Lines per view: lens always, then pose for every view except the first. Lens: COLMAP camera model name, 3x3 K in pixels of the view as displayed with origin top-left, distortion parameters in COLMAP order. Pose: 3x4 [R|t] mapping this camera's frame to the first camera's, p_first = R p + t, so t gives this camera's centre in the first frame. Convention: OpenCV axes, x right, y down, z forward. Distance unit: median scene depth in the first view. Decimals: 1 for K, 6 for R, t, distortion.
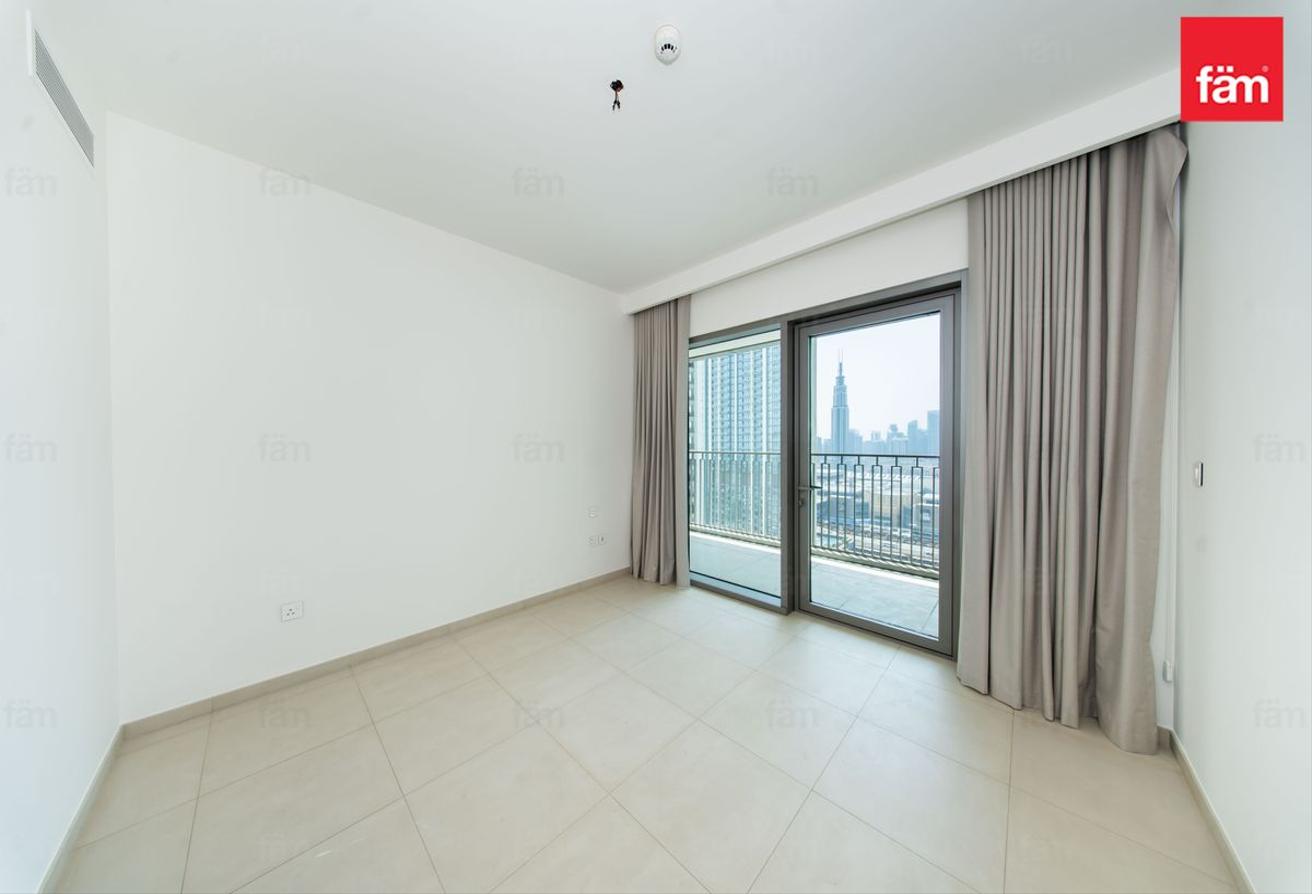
lens RADIAL K [[392.6, 0, 656.0], [0, 392.6, 447.0], [0, 0, 1]] dist [0.000112, -0.000040]
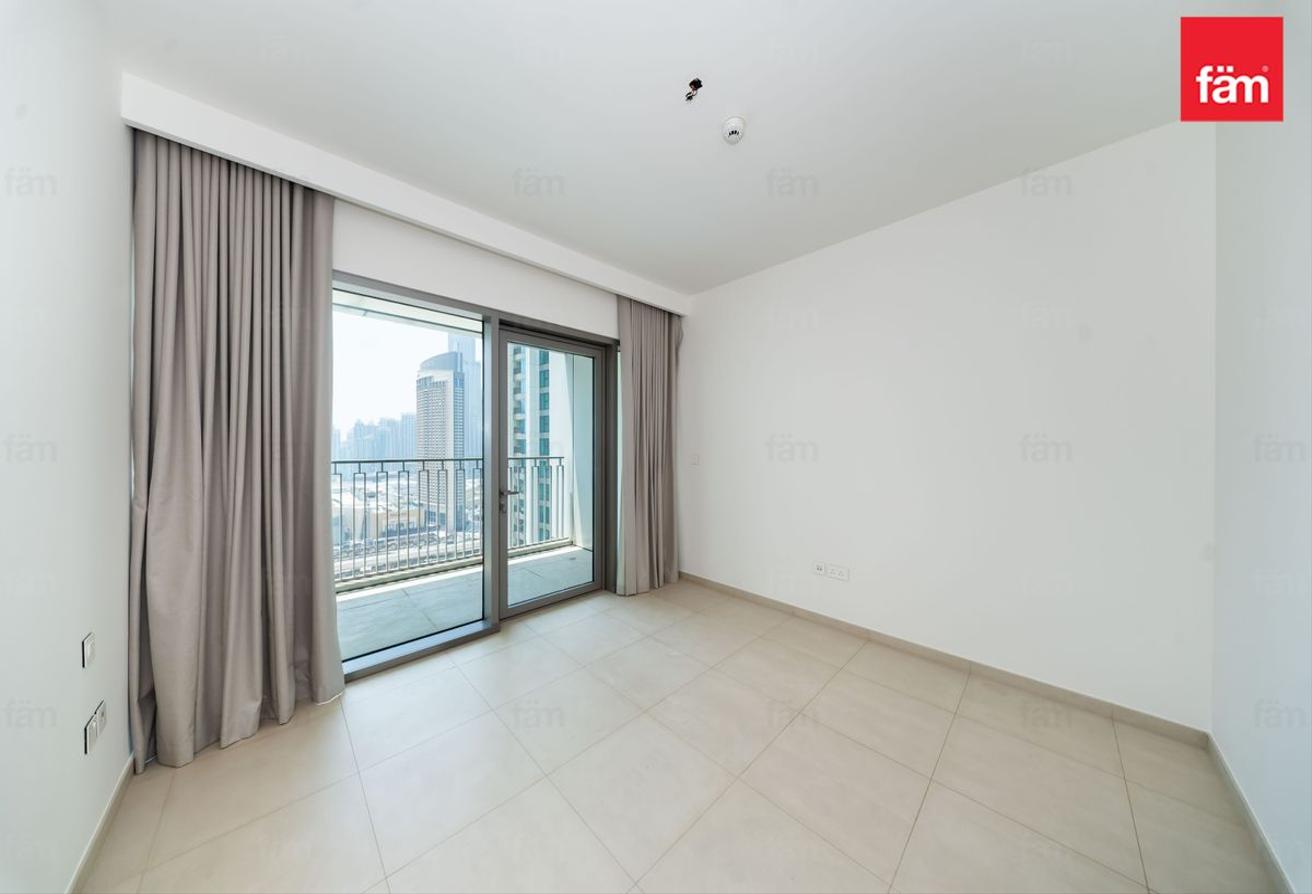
lens RADIAL K [[392.6, 0, 656.0], [0, 392.6, 447.0], [0, 0, 1]] dist [0.000112, -0.000040]
pose [[0.005688, 0.003060, 0.999979, -0.542240], [0.009271, 0.999952, -0.003112, -0.003924], [-0.999941, 0.009289, 0.005659, 0.552216]]
